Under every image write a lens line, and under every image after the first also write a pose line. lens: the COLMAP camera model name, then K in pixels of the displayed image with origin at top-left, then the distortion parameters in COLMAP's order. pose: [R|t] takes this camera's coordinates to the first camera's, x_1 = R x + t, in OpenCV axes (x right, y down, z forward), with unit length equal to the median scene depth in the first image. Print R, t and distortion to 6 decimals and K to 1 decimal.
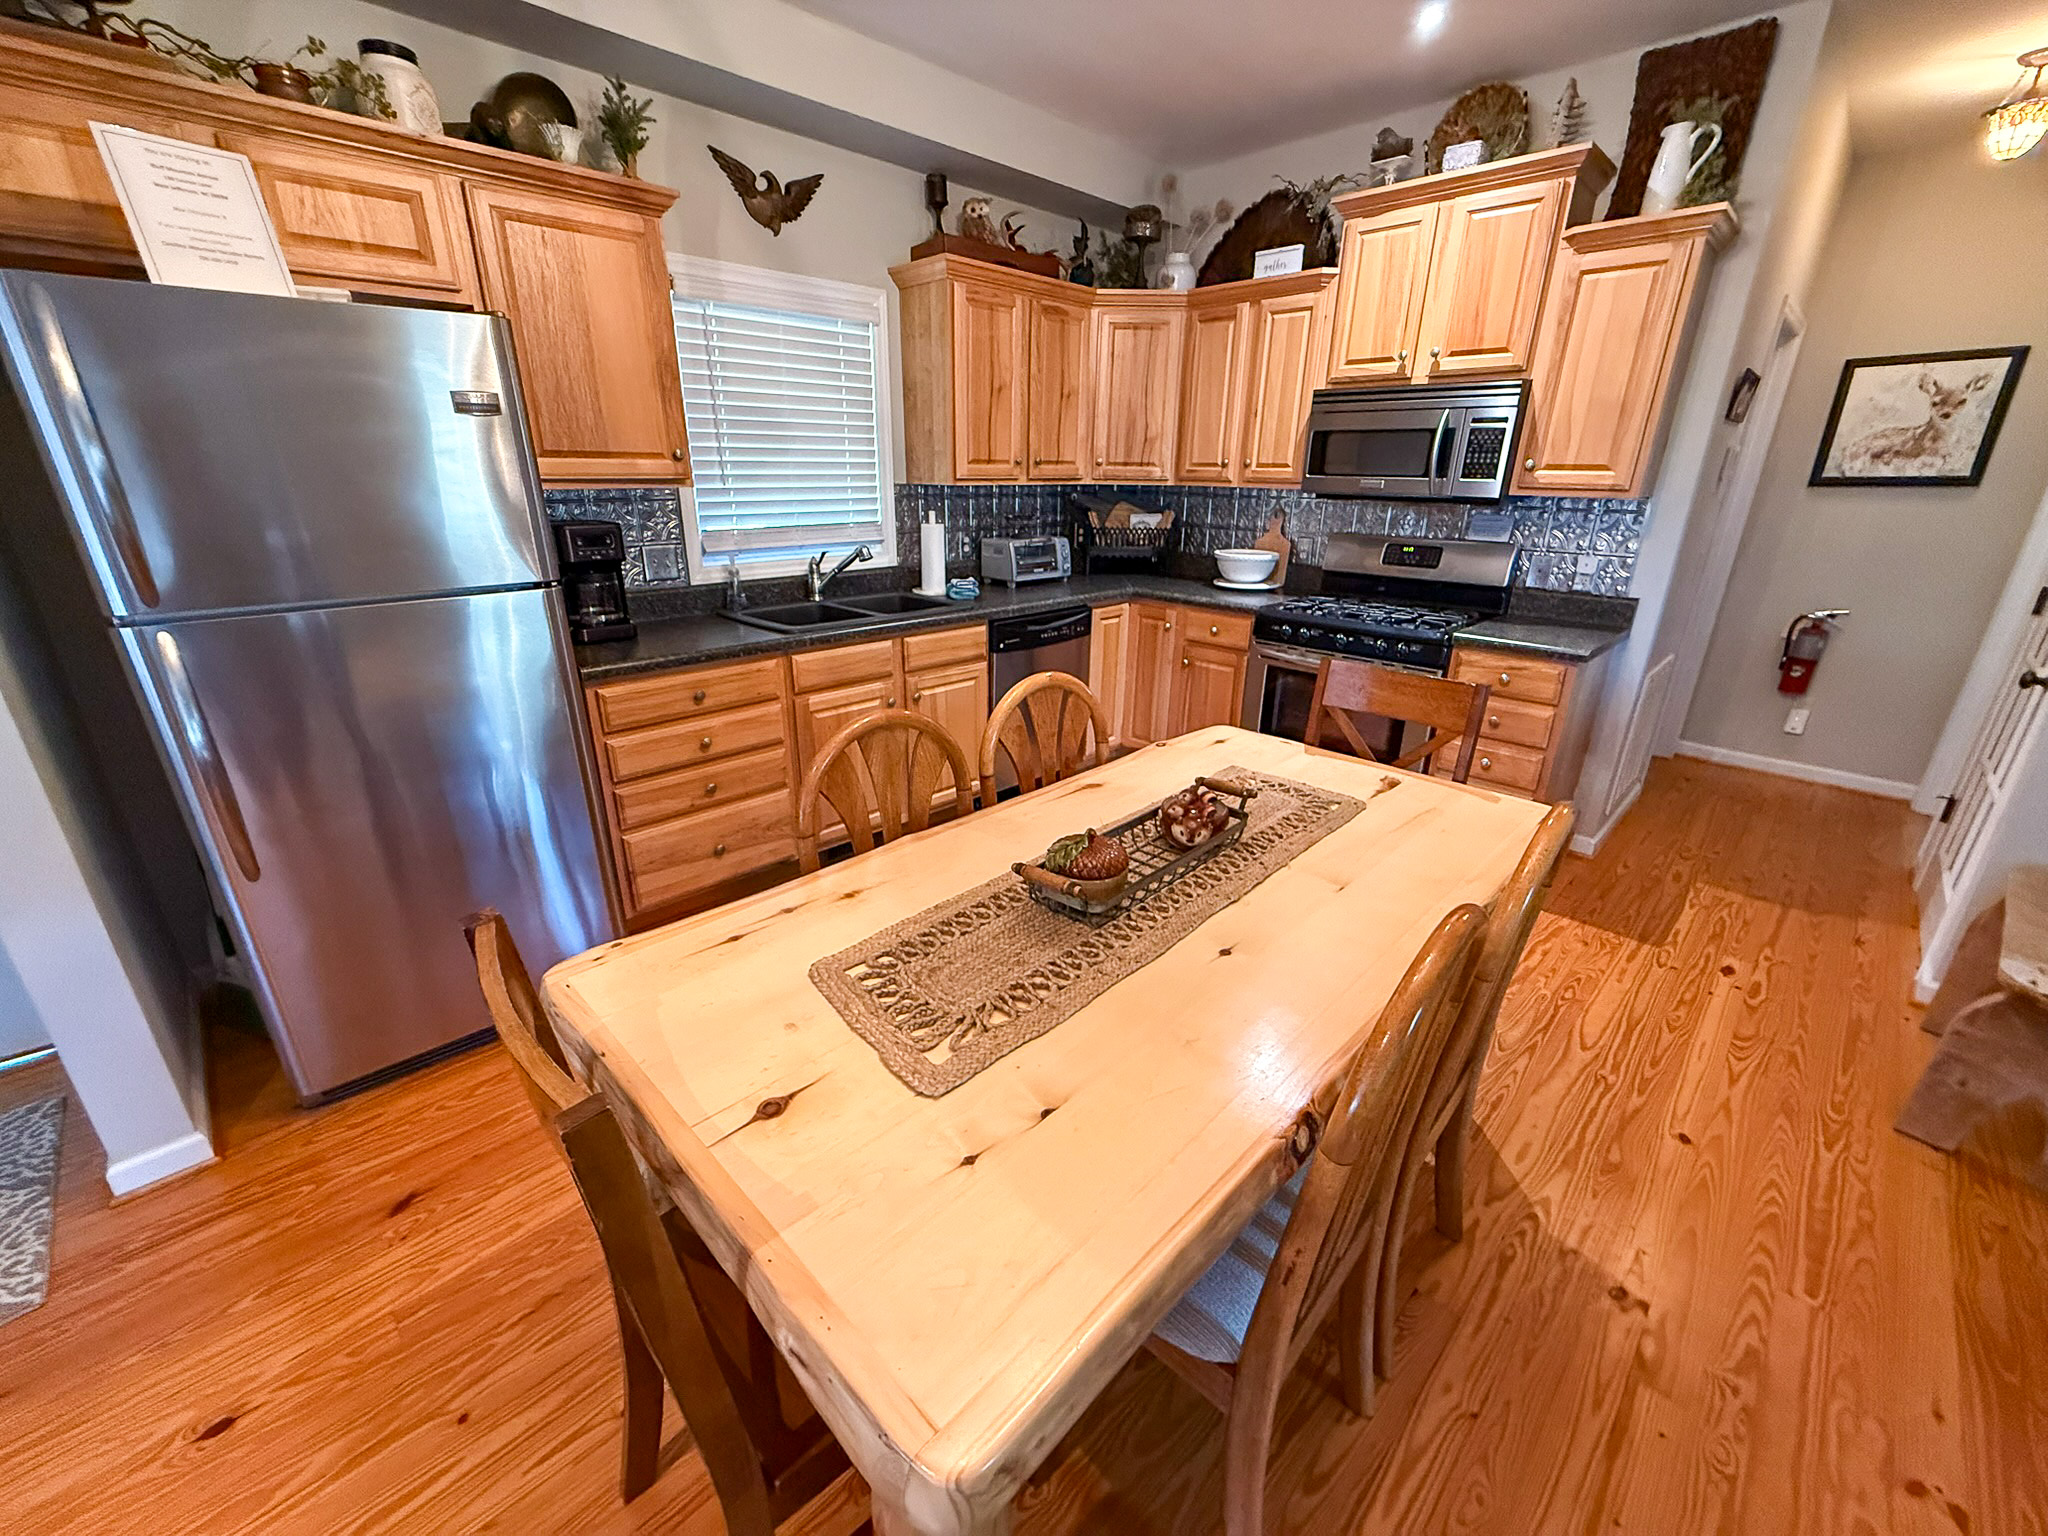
lens RADIAL K [[815.1, 0, 1022.0], [0, 815.1, 772.6], [0, 0, 1]] dist [0.000867, -0.001092]
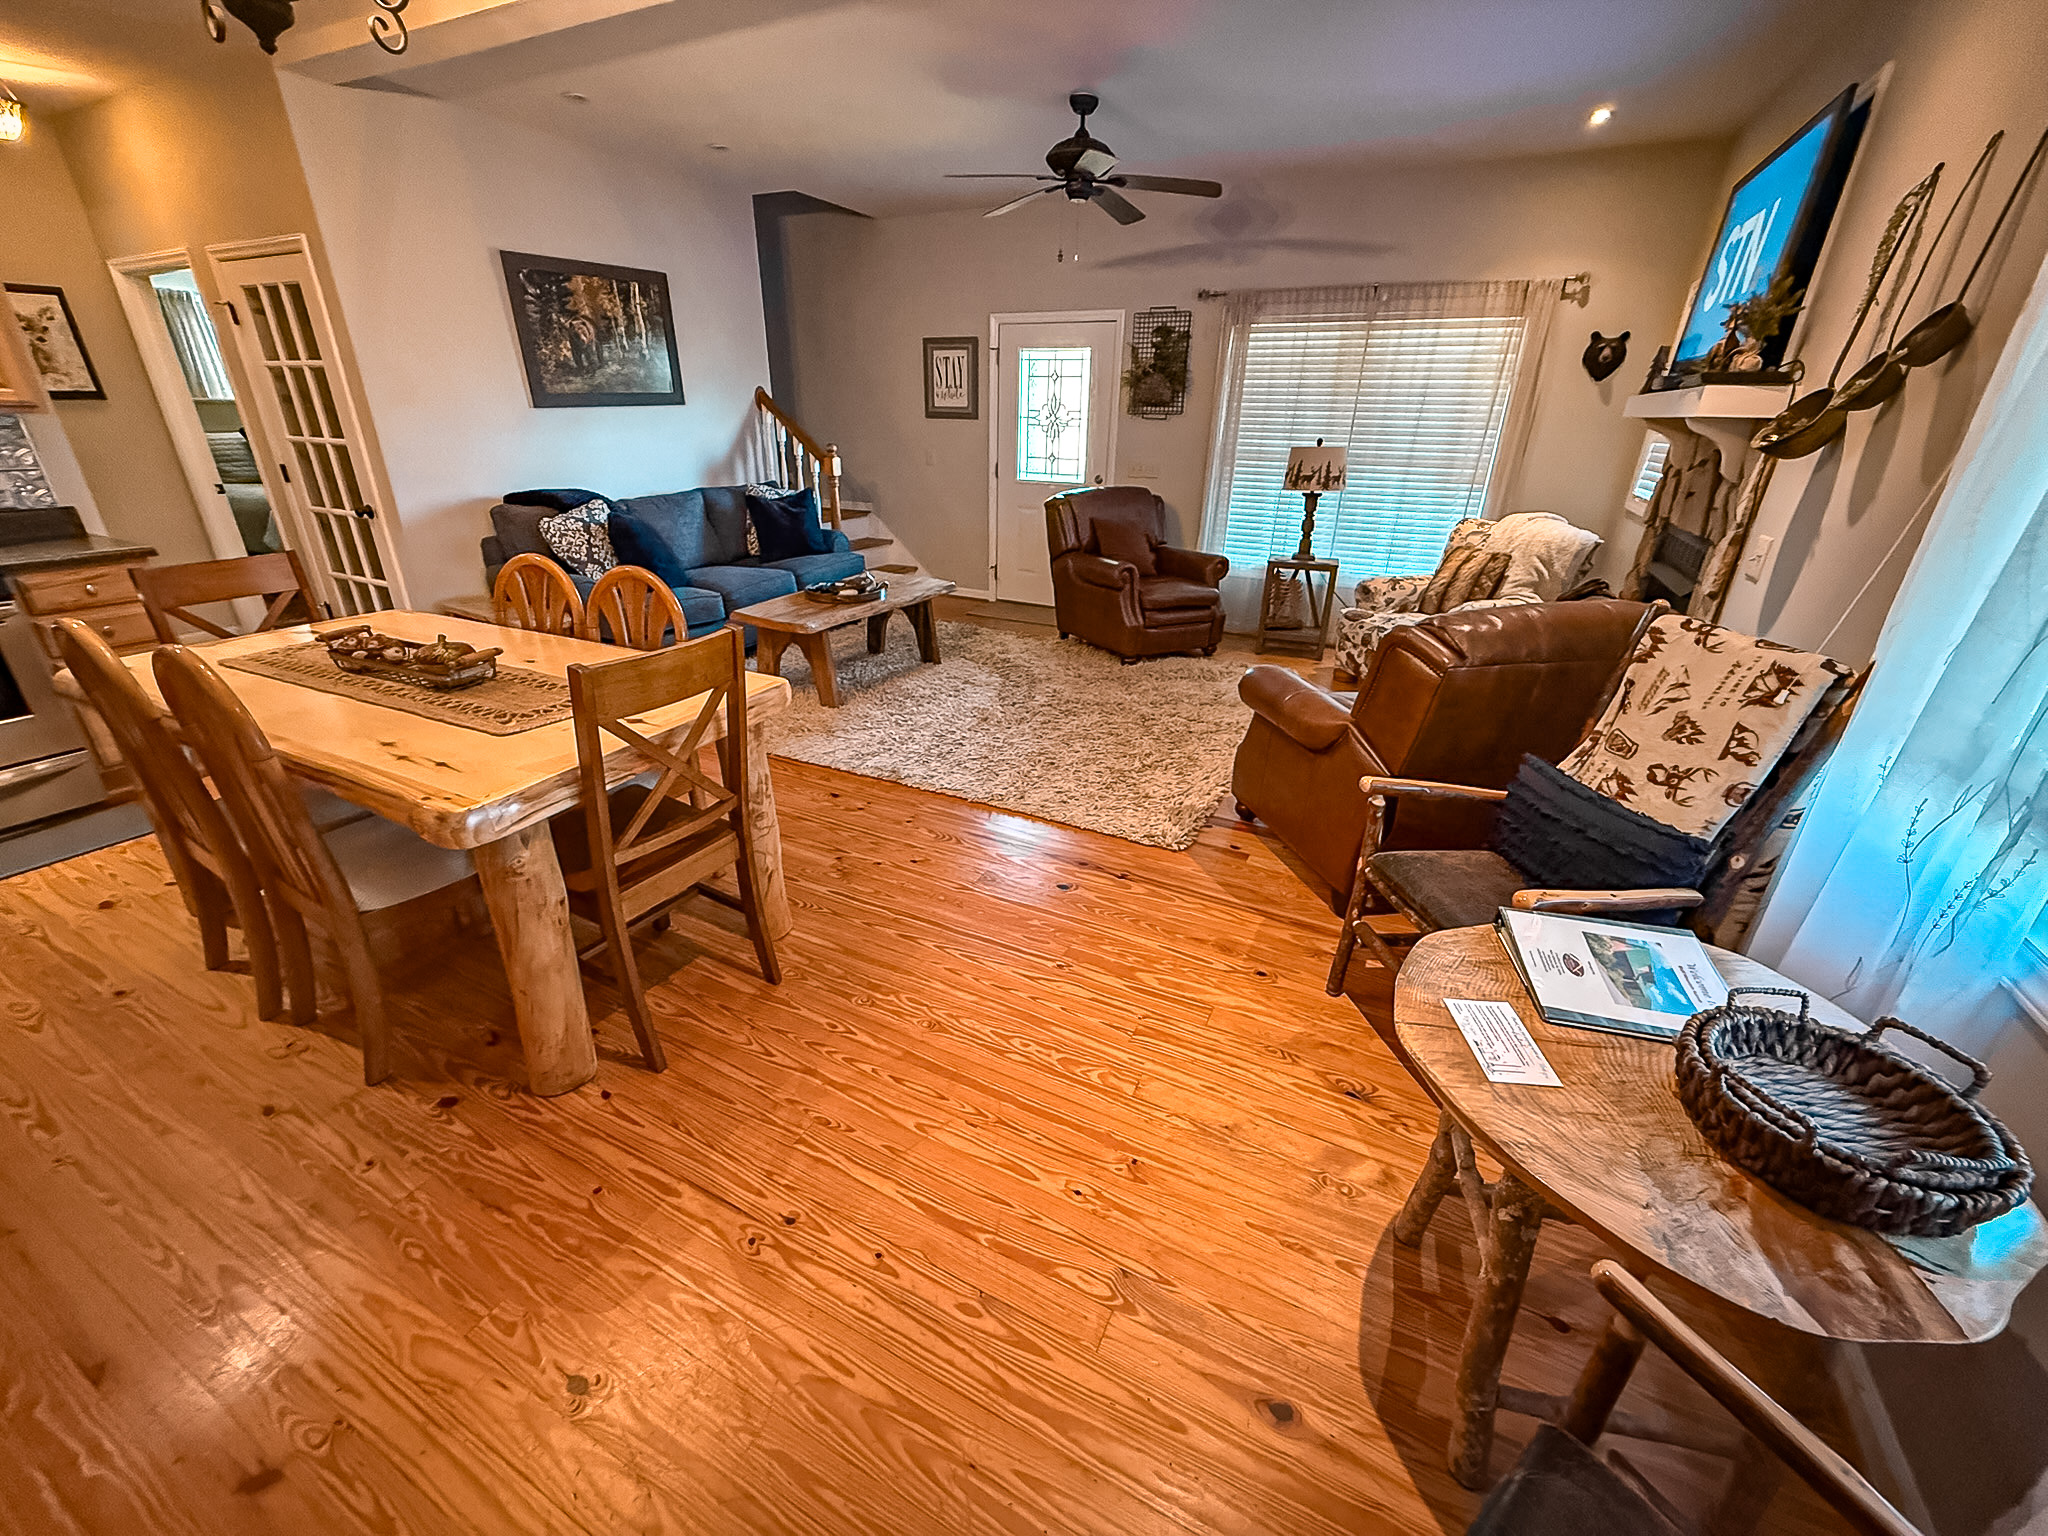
lens RADIAL K [[815.1, 0, 1017.1], [0, 815.1, 767.3], [0, 0, 1]] dist [0.000867, -0.001092]
pose [[-0.316774, -0.395426, 0.862144, -0.755383], [0.313057, 0.814431, 0.488567, -0.062255], [-0.895349, 0.424666, -0.134199, 0.144814]]
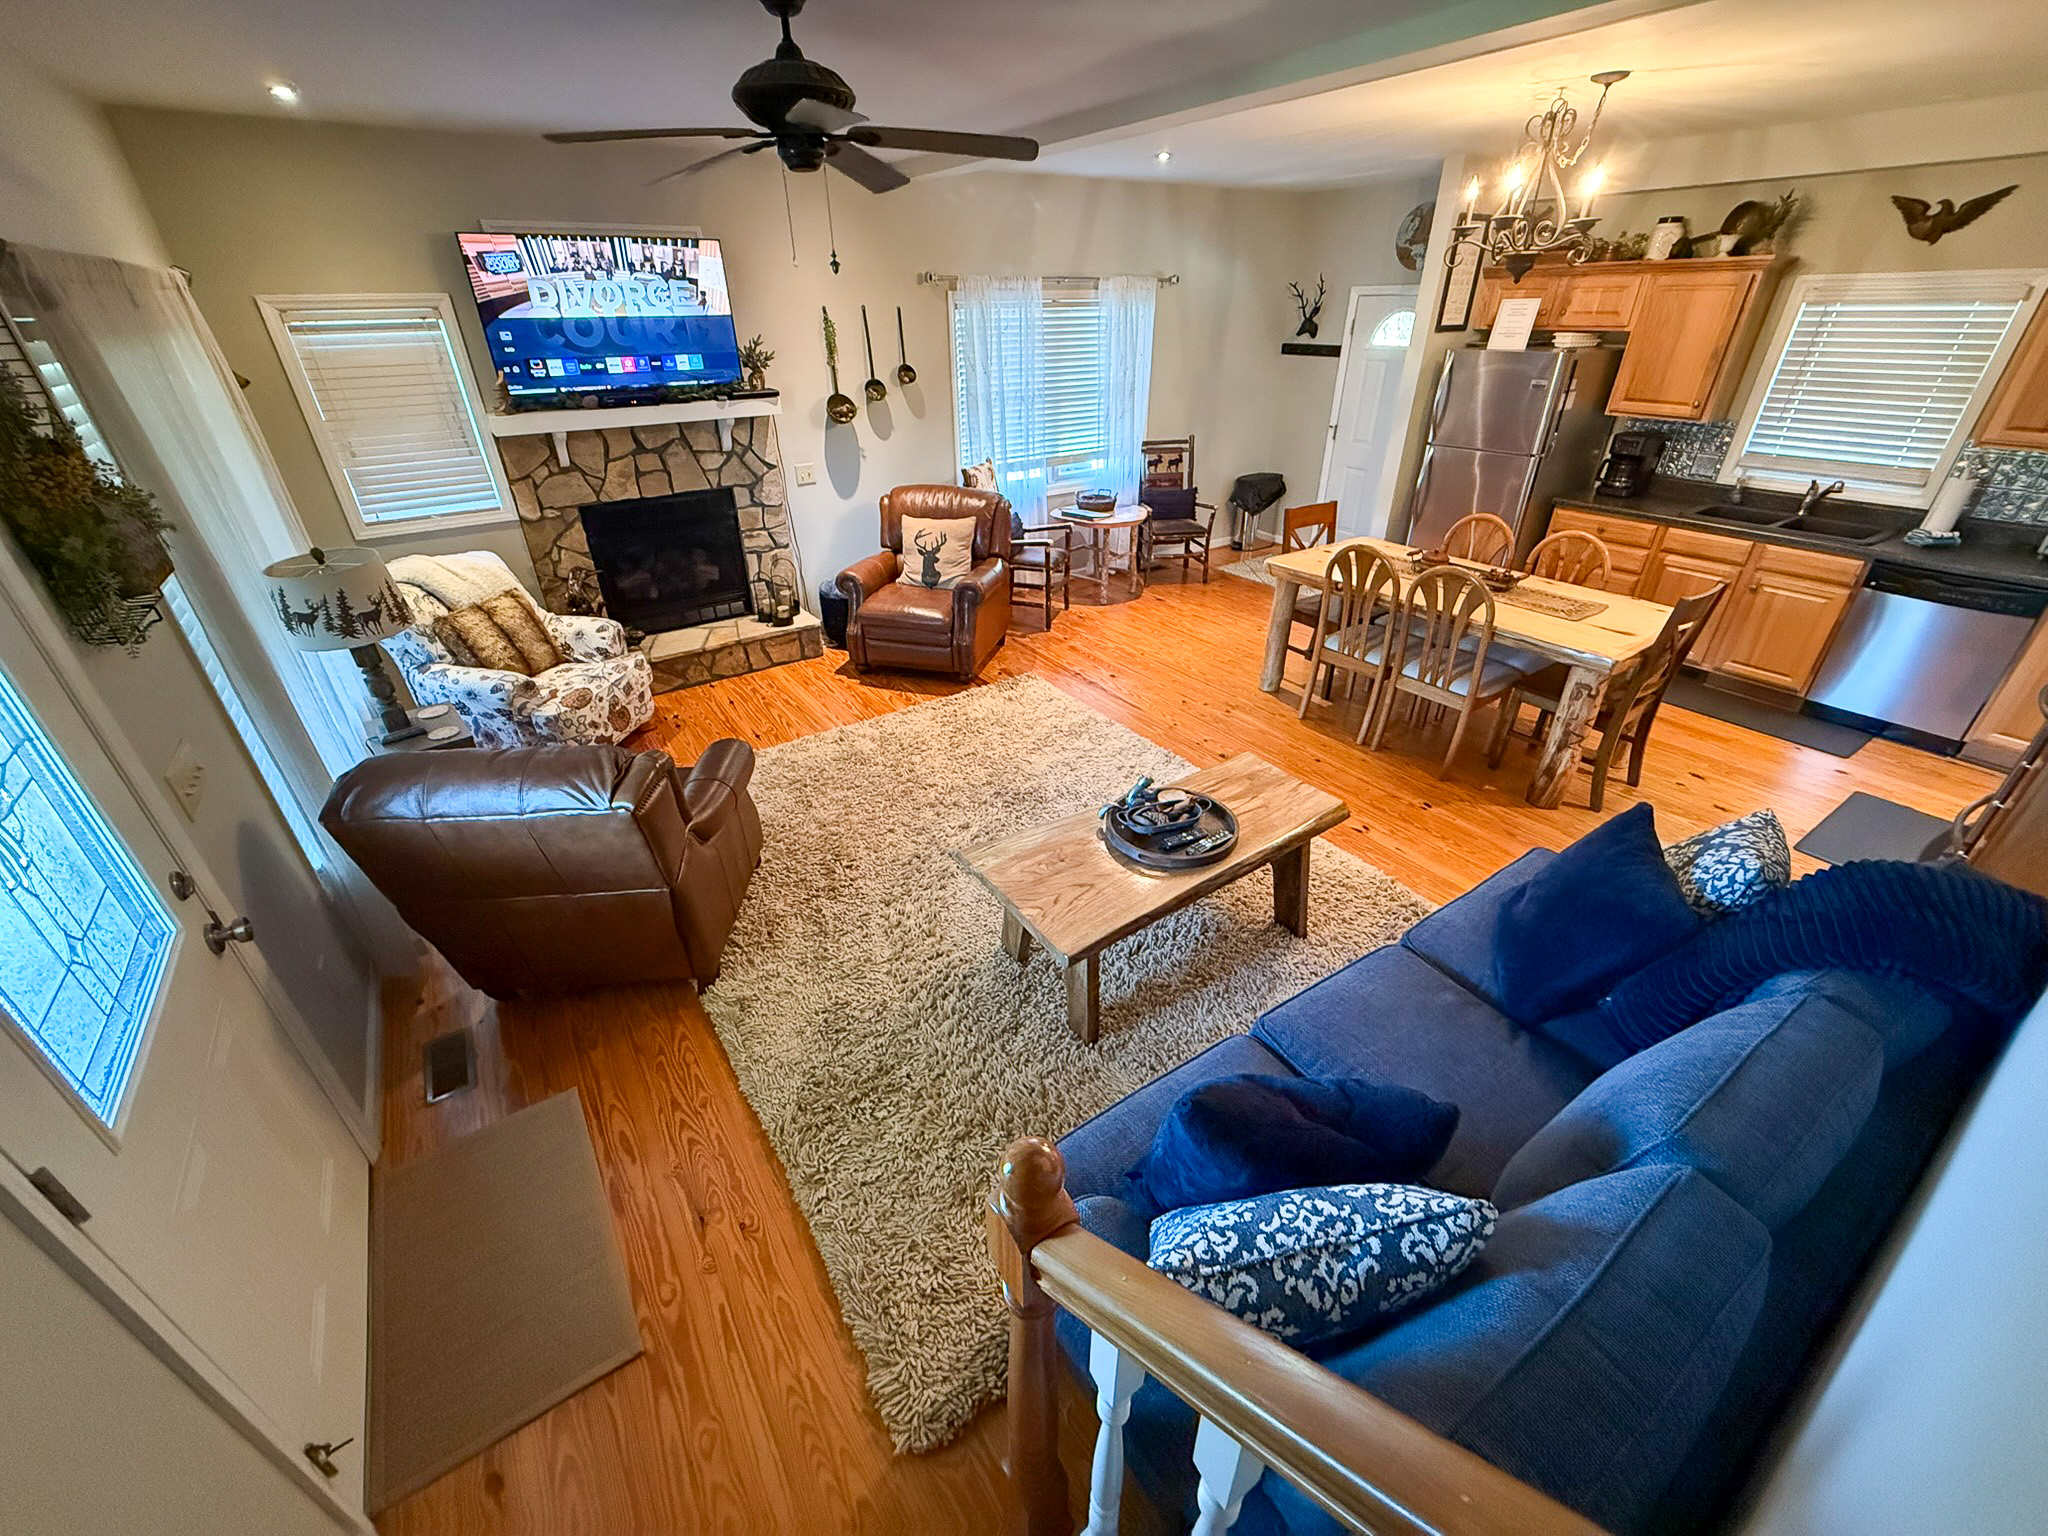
lens RADIAL K [[815.1, 0, 1021.1], [0, 815.1, 767.7], [0, 0, 1]] dist [0.000867, -0.001092]
pose [[-0.175112, 0.481613, -0.858711, 1.551215], [-0.337583, 0.789943, 0.511886, -0.148626], [0.924864, 0.379524, 0.024256, -0.111848]]
